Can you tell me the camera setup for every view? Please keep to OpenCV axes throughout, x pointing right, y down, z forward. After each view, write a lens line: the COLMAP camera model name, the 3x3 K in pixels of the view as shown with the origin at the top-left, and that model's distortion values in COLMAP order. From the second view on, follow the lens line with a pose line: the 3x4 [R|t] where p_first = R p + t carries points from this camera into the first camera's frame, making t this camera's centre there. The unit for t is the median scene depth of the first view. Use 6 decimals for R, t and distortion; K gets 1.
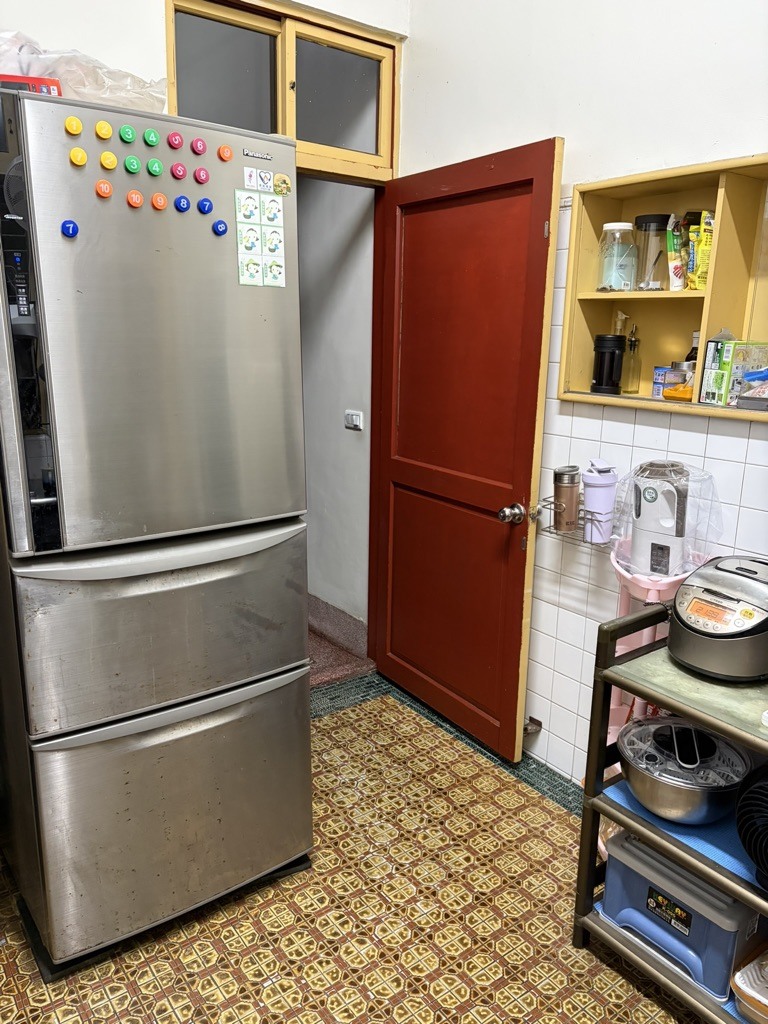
lens RADIAL K [[772.1, 0, 381.8], [0, 772.1, 517.0], [0, 0, 1]] dist [0.040519, -0.051172]
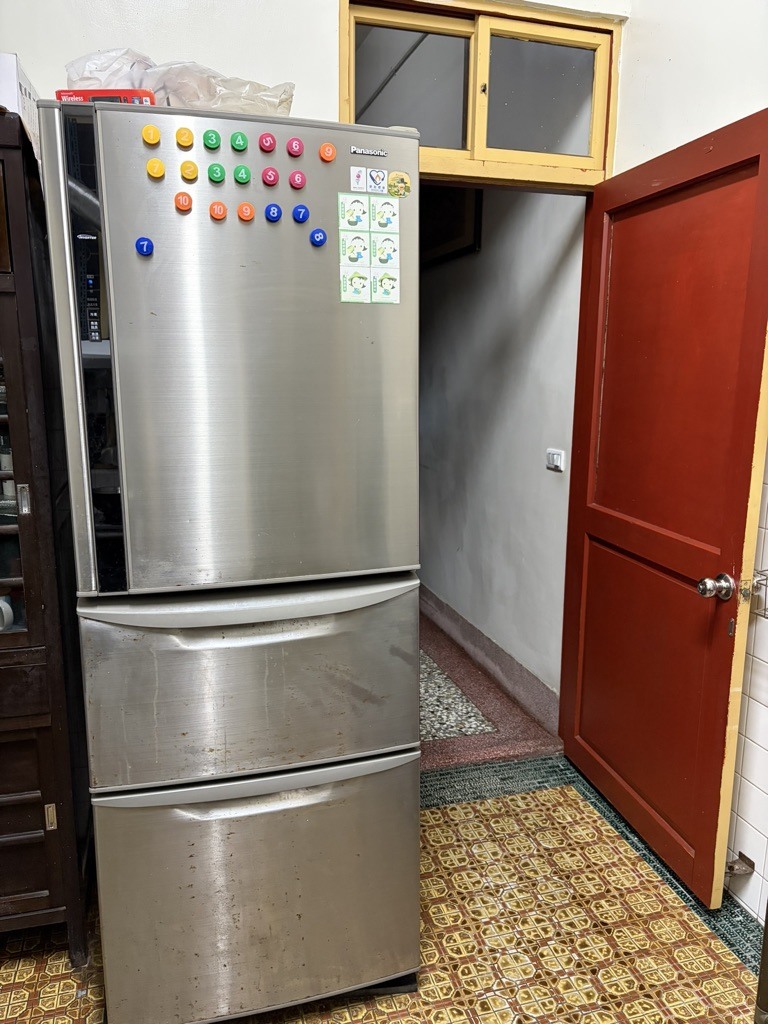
lens RADIAL K [[772.1, 0, 384.4], [0, 772.1, 518.5], [0, 0, 1]] dist [0.040519, -0.051172]
pose [[0.936147, 0.054797, -0.347314, 0.123687], [-0.070274, 0.997011, -0.032114, -0.024092], [0.344516, 0.054470, 0.937199, 0.154547]]
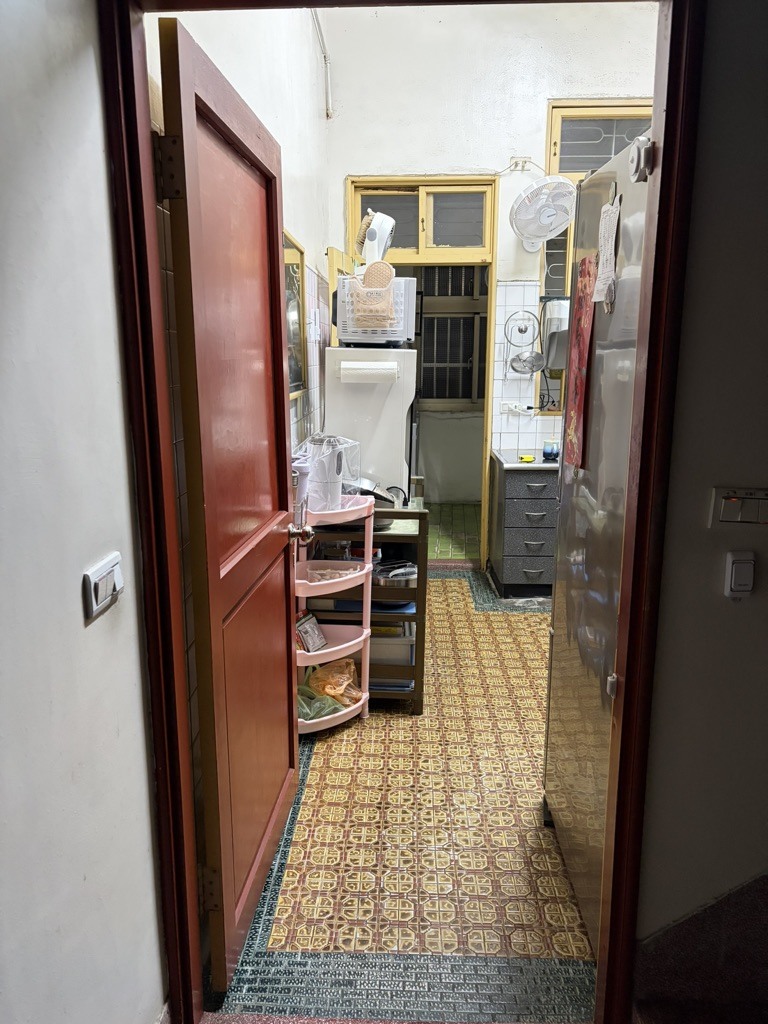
lens RADIAL K [[772.1, 0, 382.5], [0, 772.1, 513.8], [0, 0, 1]] dist [0.040519, -0.051172]
pose [[-0.782326, -0.147045, 0.605264, -0.487490], [0.134352, 0.909023, 0.394496, -0.390492], [-0.608207, 0.389942, -0.691396, 1.592006]]
